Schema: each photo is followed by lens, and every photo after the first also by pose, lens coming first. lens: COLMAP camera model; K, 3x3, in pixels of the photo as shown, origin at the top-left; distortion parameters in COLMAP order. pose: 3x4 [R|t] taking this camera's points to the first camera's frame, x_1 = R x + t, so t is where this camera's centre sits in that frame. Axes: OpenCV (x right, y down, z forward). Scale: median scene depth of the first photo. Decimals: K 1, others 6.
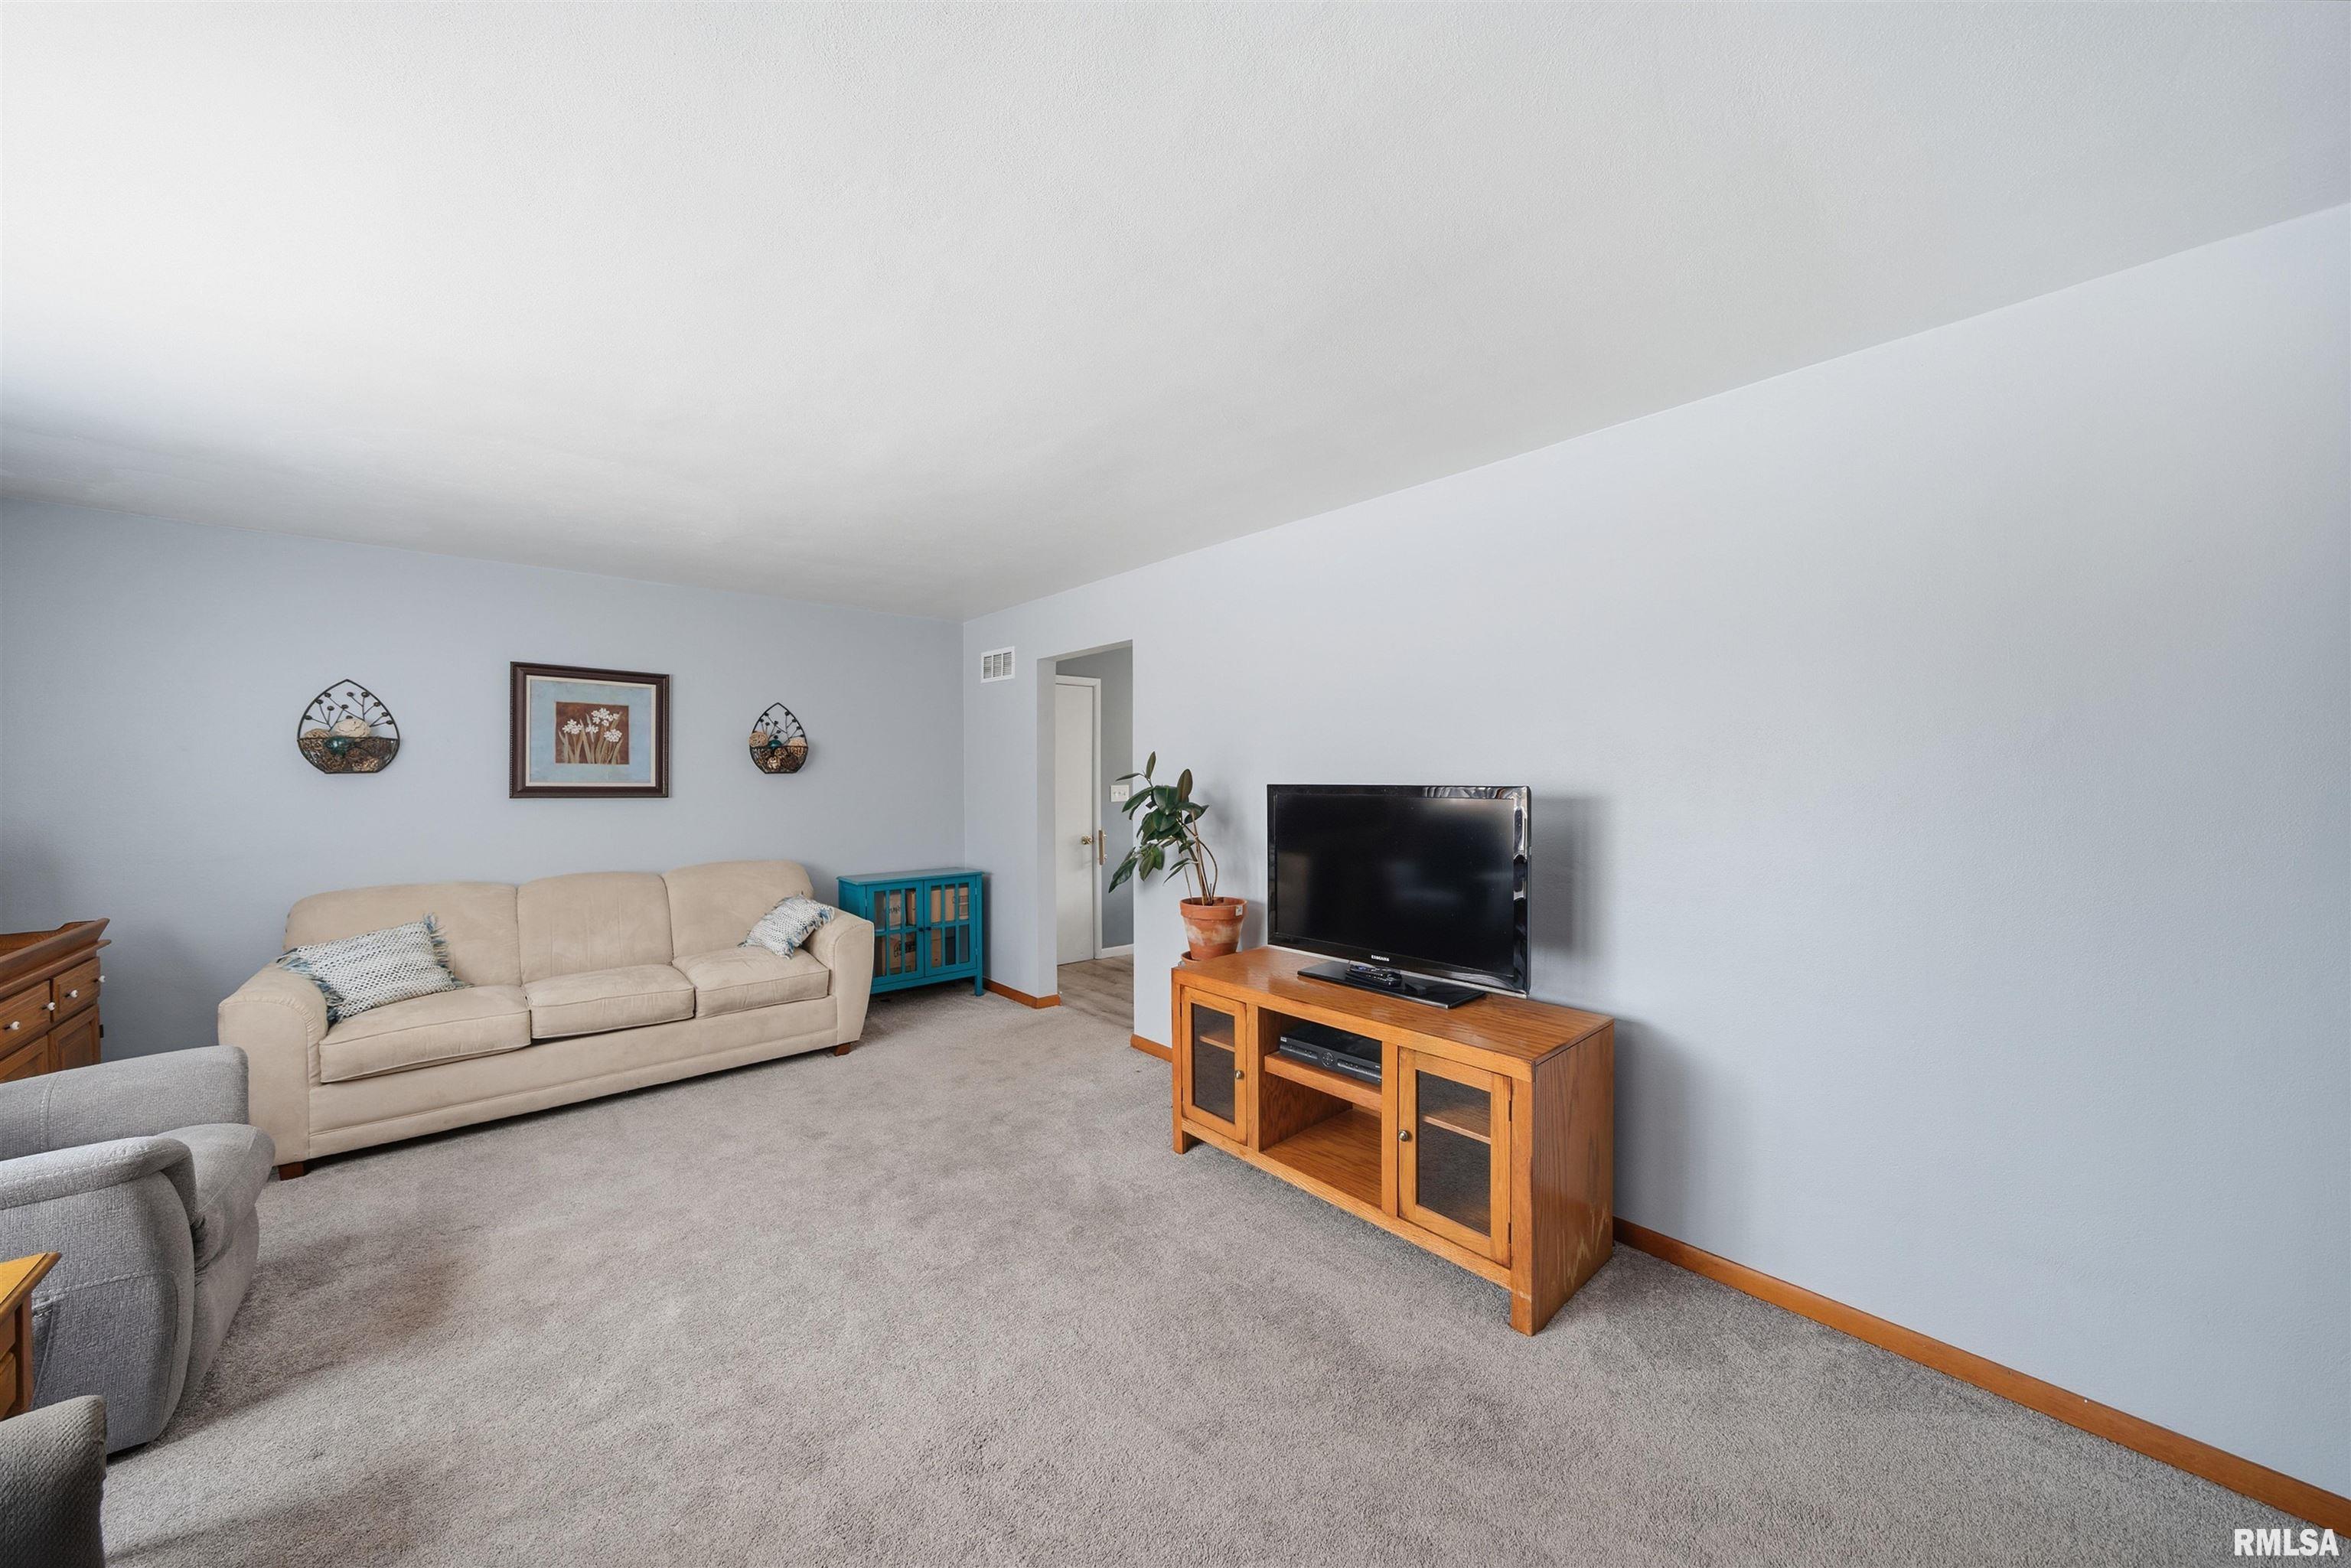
lens RADIAL K [[825.4, 0, 1172.0], [0, 825.4, 786.0], [0, 0, 1]] dist [-0.007921, 0.000226]
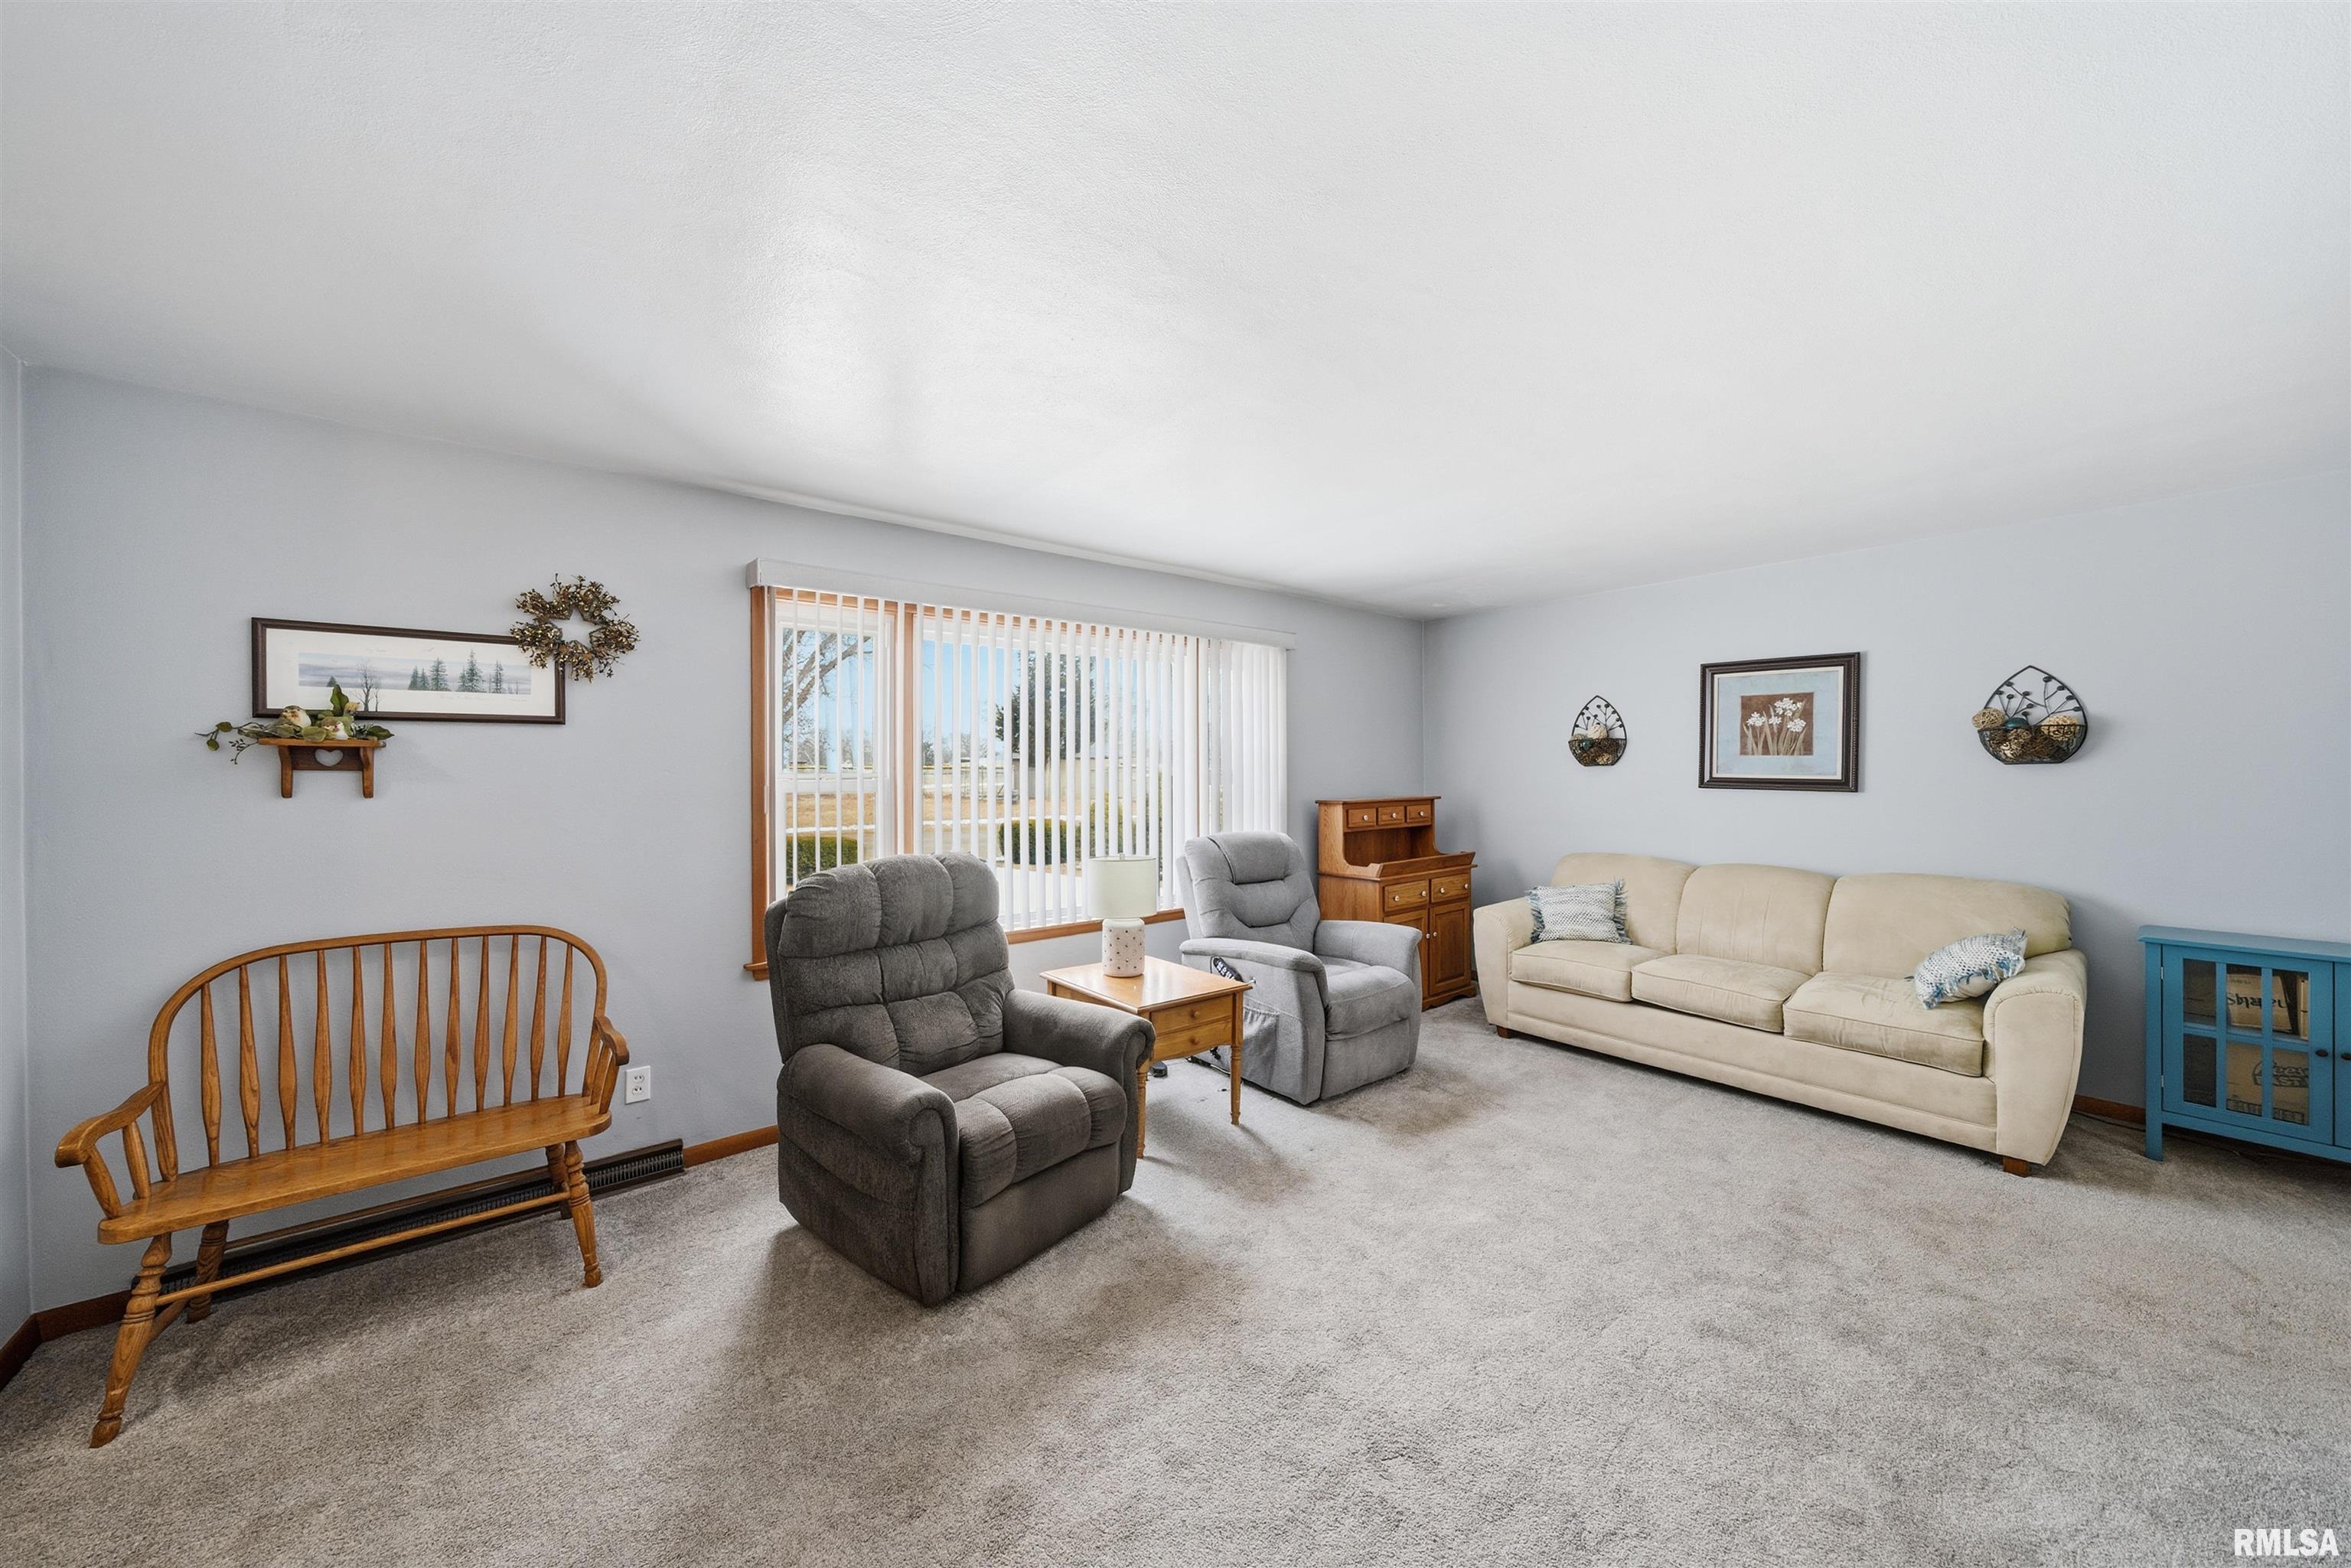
lens RADIAL K [[825.4, 0, 1159.5], [0, 825.4, 769.4], [0, 0, 1]] dist [-0.007921, 0.000226]
pose [[-0.071296, 0.002810, -0.997451, 0.350109], [-0.009097, 0.999953, 0.003468, -0.007330], [0.997414, 0.009321, -0.071267, 0.354534]]
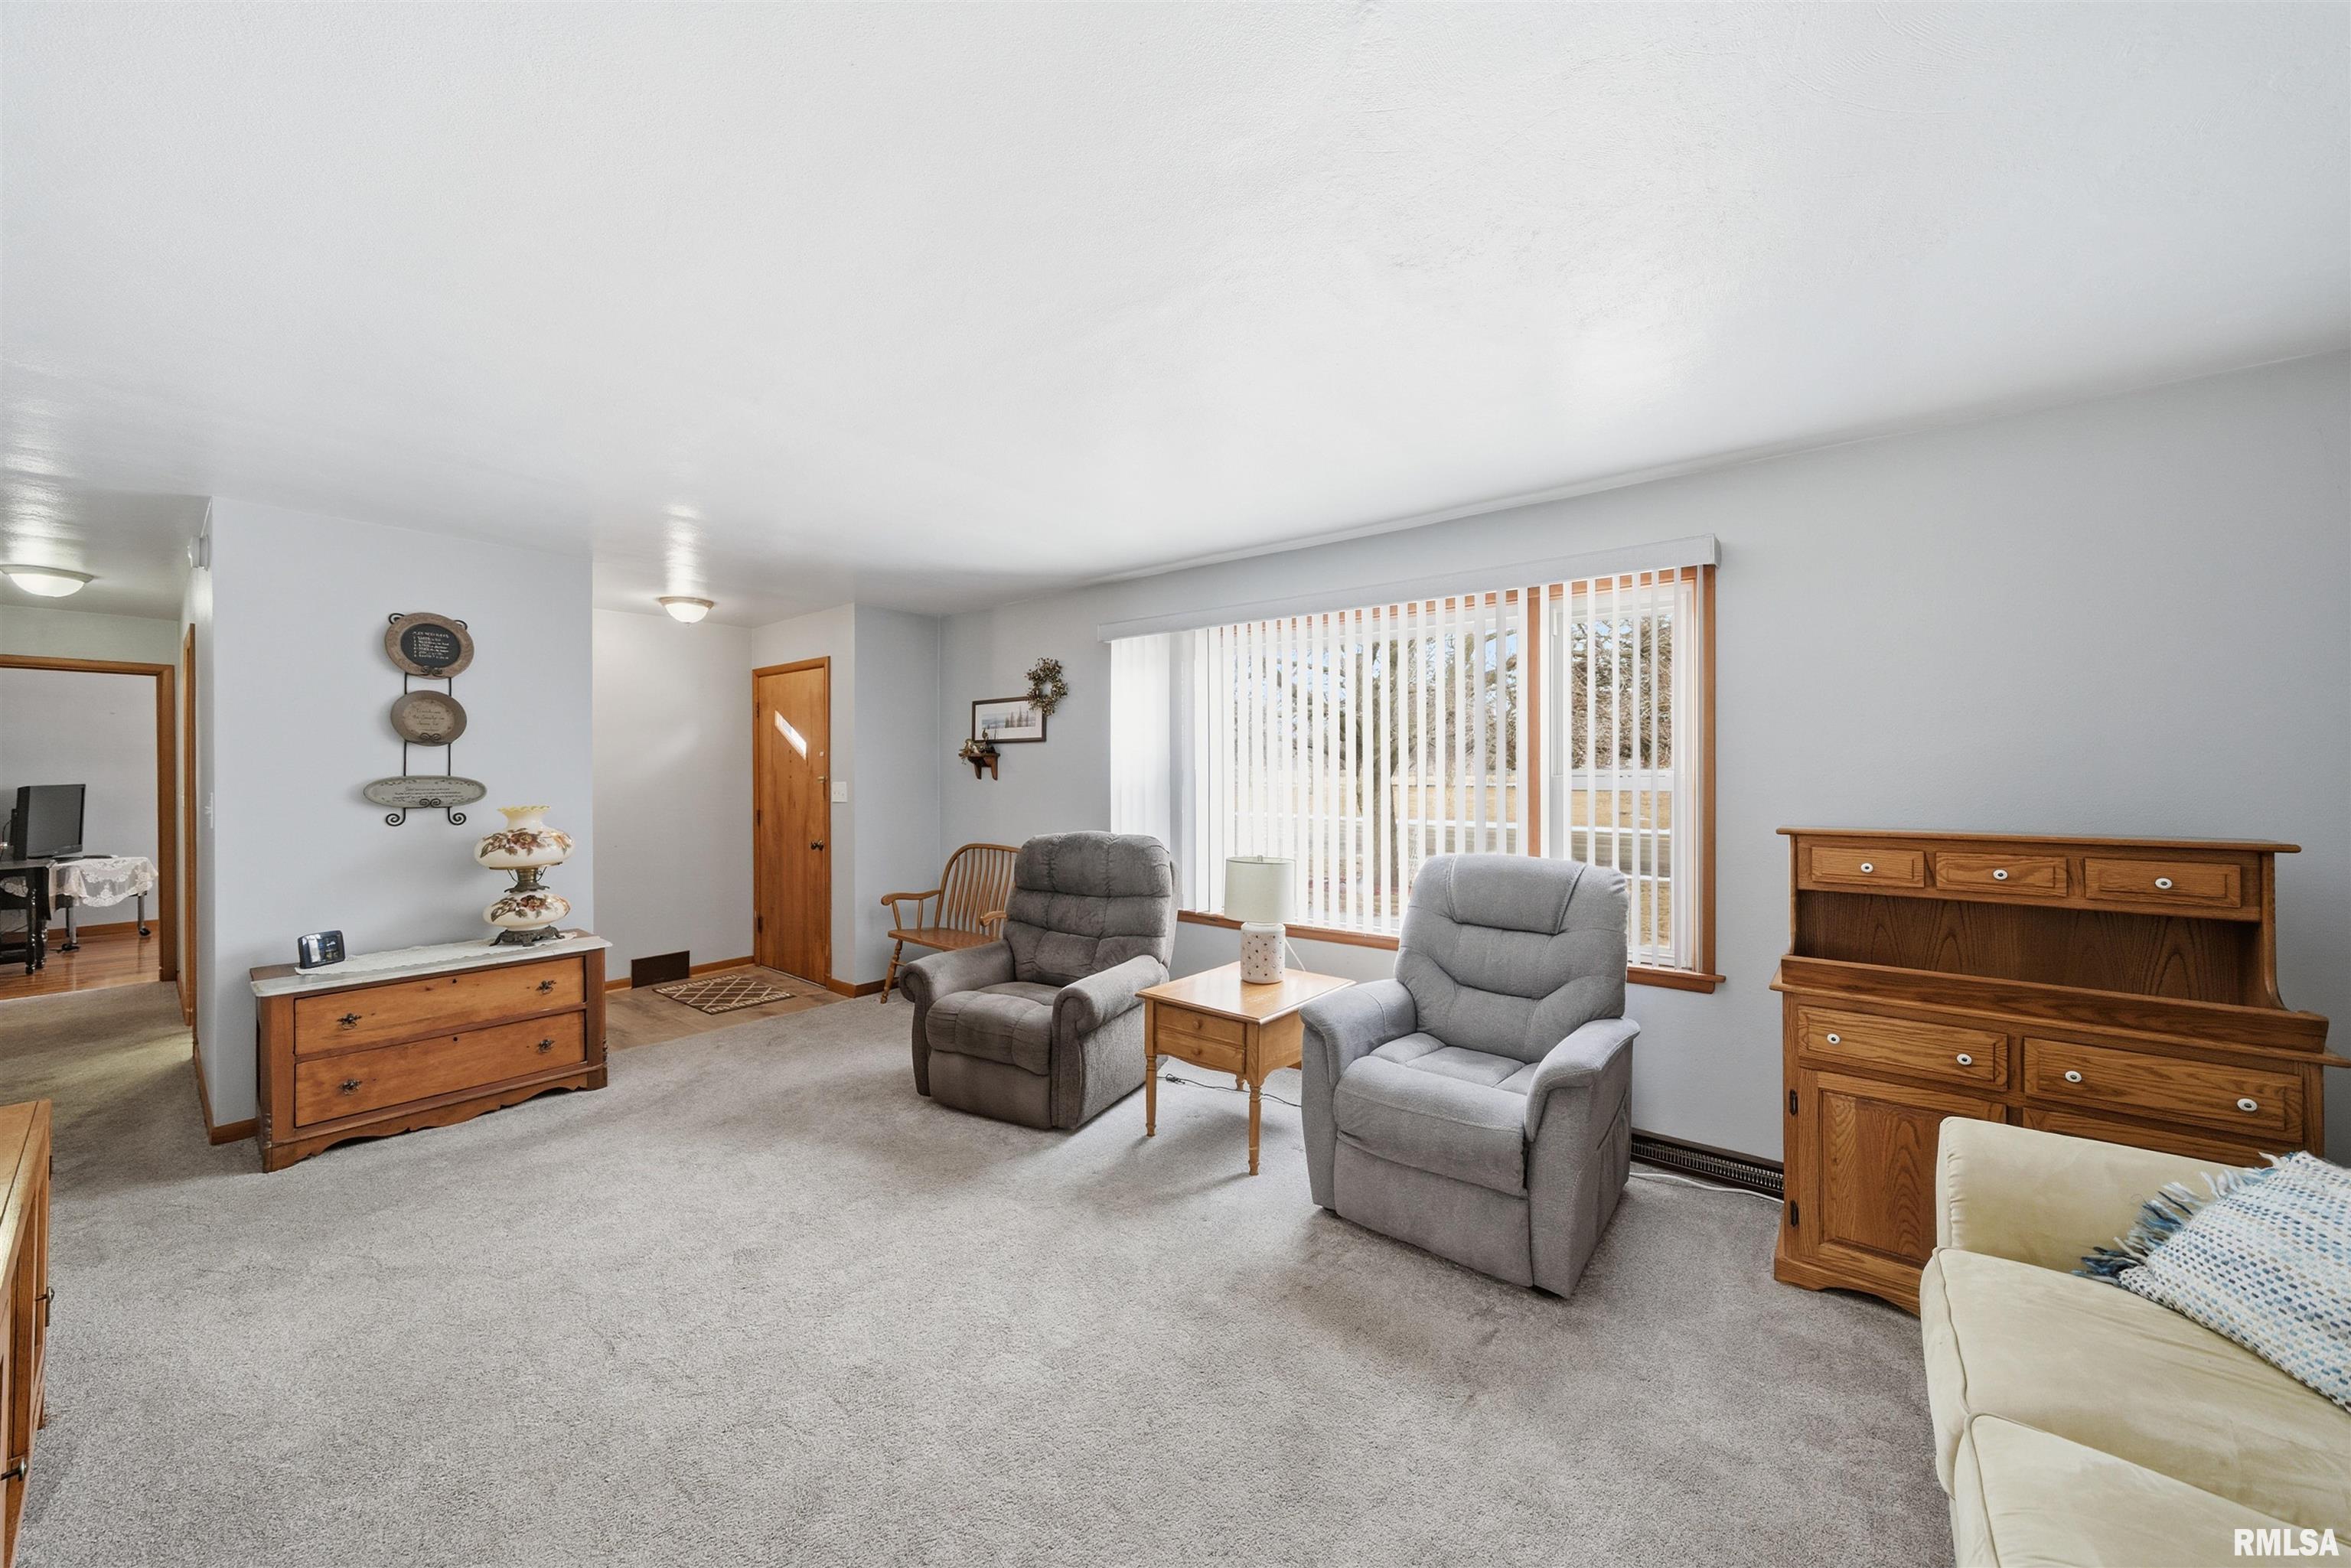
lens RADIAL K [[825.4, 0, 1179.3], [0, 825.4, 766.4], [0, 0, 1]] dist [-0.007921, 0.000226]
pose [[-0.985898, 0.003272, -0.167315, -0.333965], [0.001193, 0.999921, 0.012522, -0.016685], [0.167343, 0.012146, -0.985824, 1.111361]]
